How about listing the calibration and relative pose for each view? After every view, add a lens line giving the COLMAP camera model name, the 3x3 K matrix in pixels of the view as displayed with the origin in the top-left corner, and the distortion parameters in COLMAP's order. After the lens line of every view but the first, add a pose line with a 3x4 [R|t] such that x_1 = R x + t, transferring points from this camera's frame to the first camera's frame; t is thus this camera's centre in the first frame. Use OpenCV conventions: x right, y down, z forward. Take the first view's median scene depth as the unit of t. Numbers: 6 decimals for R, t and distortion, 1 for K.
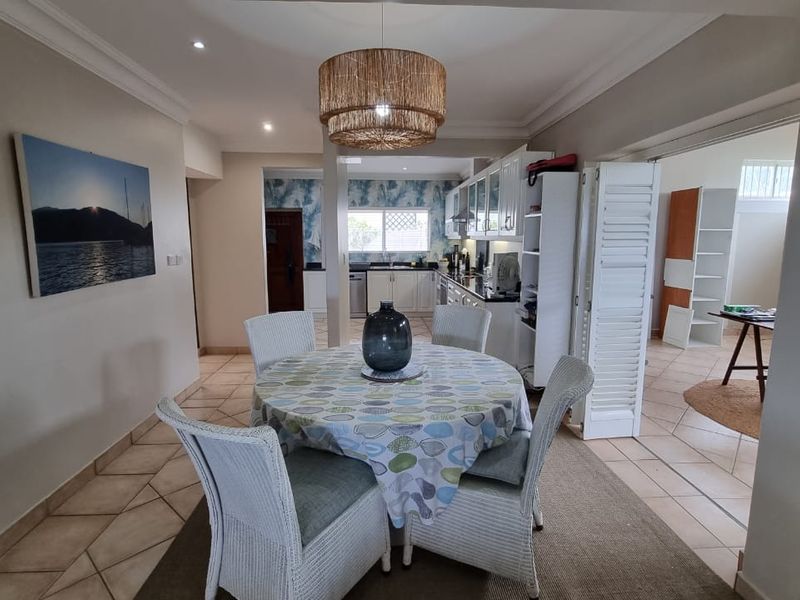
lens RADIAL K [[442.7, 0, 401.3], [0, 442.7, 297.1], [0, 0, 1]] dist [0.002368, 0.001522]
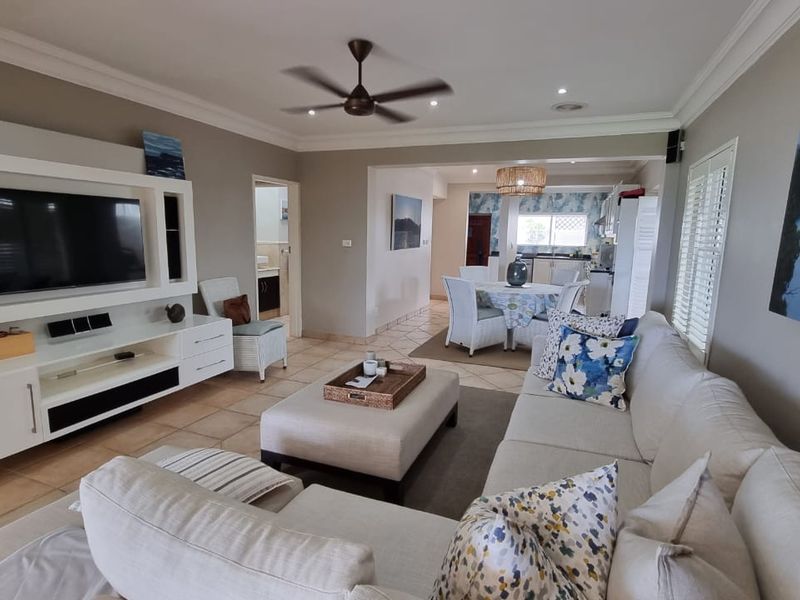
lens RADIAL K [[442.7, 0, 403.7], [0, 442.7, 300.1], [0, 0, 1]] dist [0.002368, 0.001522]
pose [[0.914052, 0.082677, -0.397082, 0.116353], [-0.078747, 0.996550, 0.026222, 0.069510], [0.397880, 0.007301, 0.917408, -0.460087]]
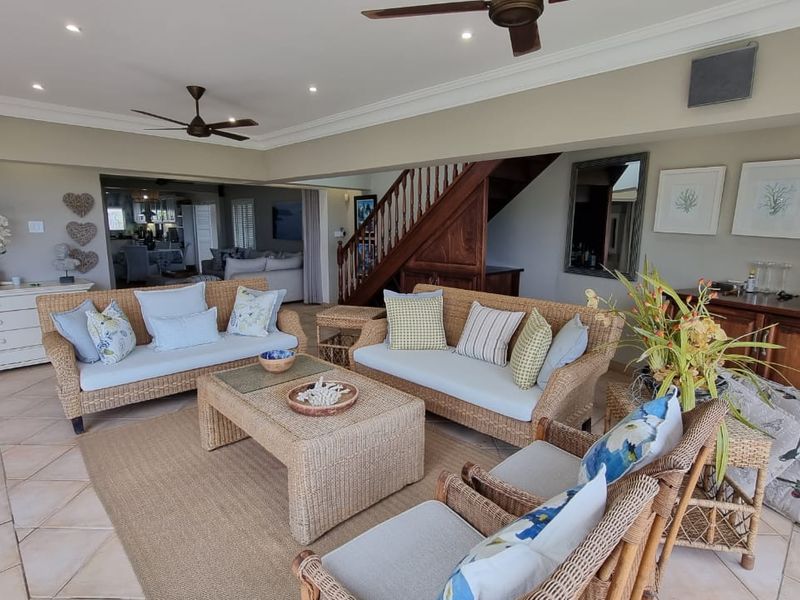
lens RADIAL K [[442.7, 0, 400.3], [0, 442.7, 299.6], [0, 0, 1]] dist [0.002368, 0.001522]
pose [[0.748282, -0.108865, 0.654387, -0.368664], [0.085006, 0.994046, 0.068168, 0.183752], [-0.657912, 0.004618, 0.753081, -1.346504]]
